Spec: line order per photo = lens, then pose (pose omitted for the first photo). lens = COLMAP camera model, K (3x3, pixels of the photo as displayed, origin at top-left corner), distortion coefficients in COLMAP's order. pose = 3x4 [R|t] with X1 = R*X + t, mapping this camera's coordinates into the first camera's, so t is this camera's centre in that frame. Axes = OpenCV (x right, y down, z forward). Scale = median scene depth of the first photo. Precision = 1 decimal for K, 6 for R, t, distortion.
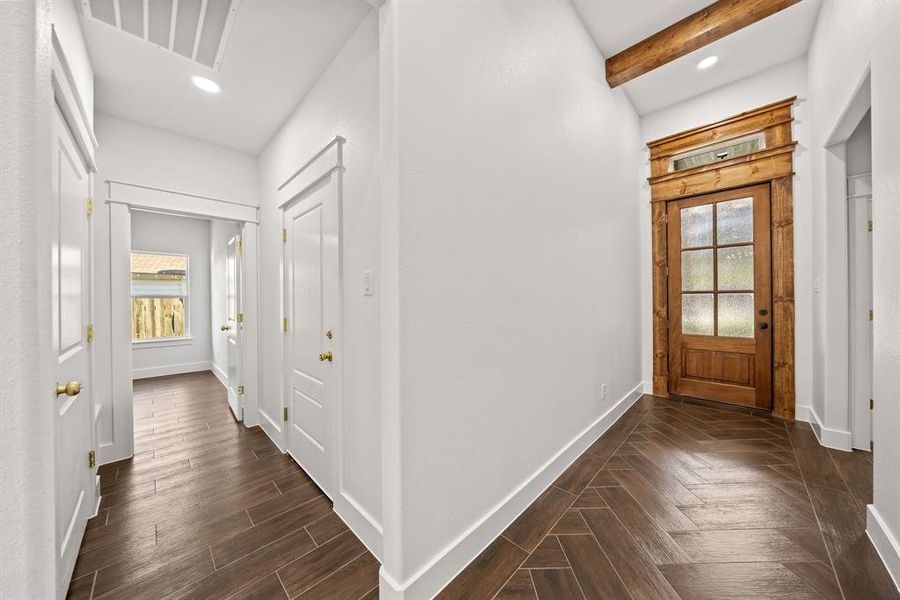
lens RADIAL K [[304.9, 0, 443.0], [0, 304.9, 298.8], [0, 0, 1]] dist [-0.009183, 0.000056]
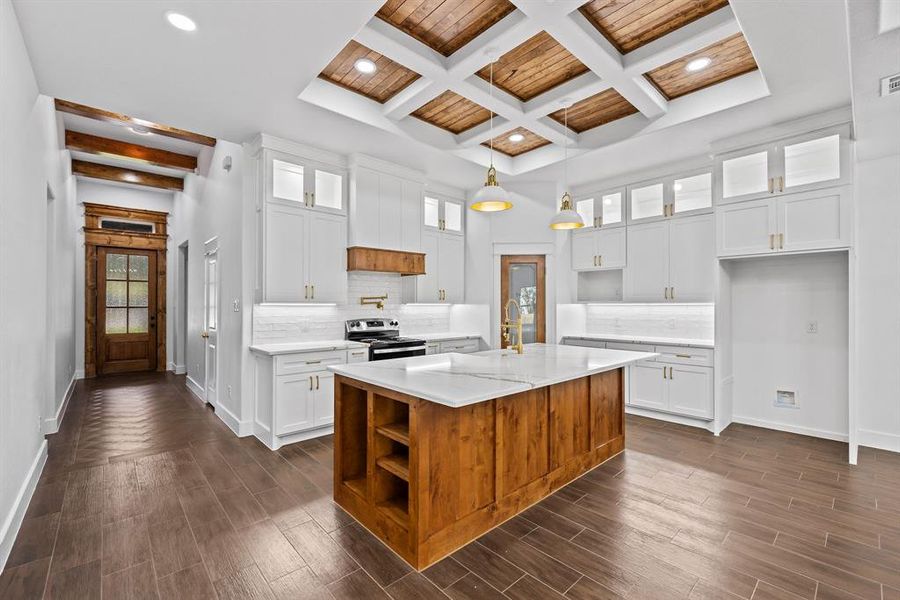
lens RADIAL K [[381.0, 0, 450.8], [0, 381.0, 302.3], [0, 0, 1]] dist [-0.009090, 0.000601]
pose [[0.050859, 0.015827, 0.998580, -1.194796], [0.000960, 0.999873, -0.015897, -0.015262], [-0.998705, 0.001767, 0.050837, -0.970985]]
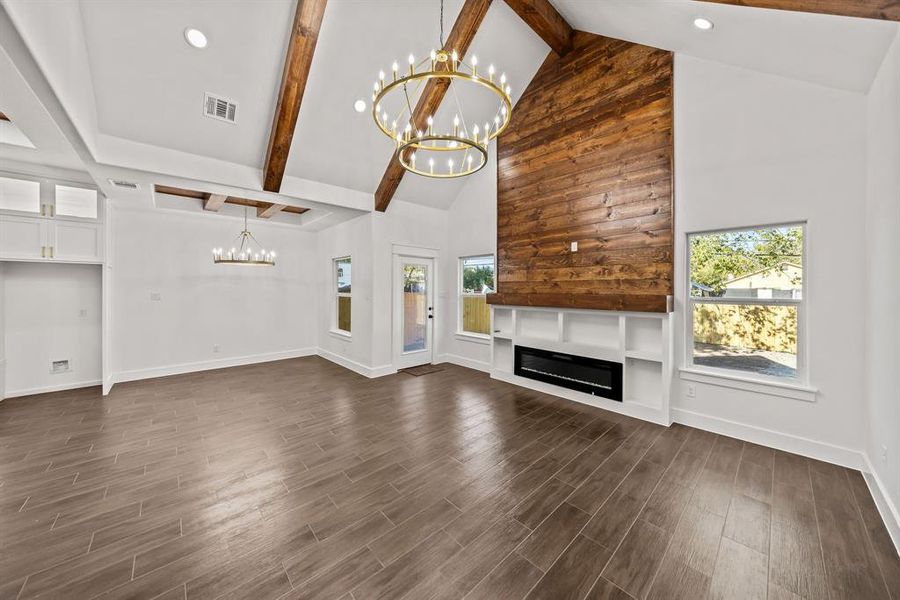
lens RADIAL K [[304.9, 0, 445.6], [0, 304.9, 290.4], [0, 0, 1]] dist [-0.009183, 0.000056]
pose [[-0.998779, 0.004012, 0.049239, -1.709922], [0.004462, 0.999949, 0.009027, -0.064777], [-0.049201, 0.009235, -0.998746, -0.740864]]
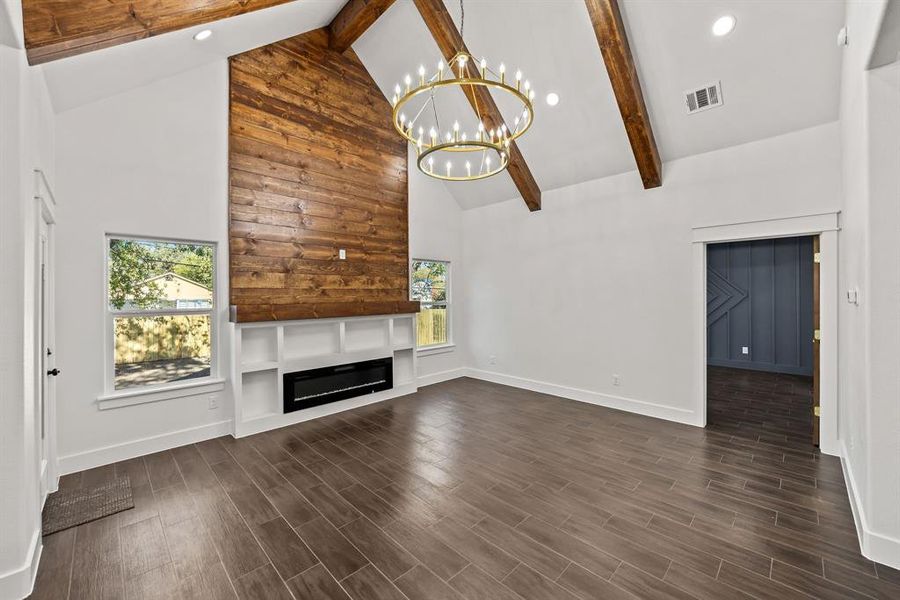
lens RADIAL K [[352.4, 0, 452.5], [0, 352.4, 295.6], [0, 0, 1]] dist [-0.000716, -0.000995]
pose [[-0.003015, 0.004629, -0.999985, -0.643867], [0.009714, 0.999942, 0.004599, -0.066364], [0.999948, -0.009700, -0.003060, -1.666251]]
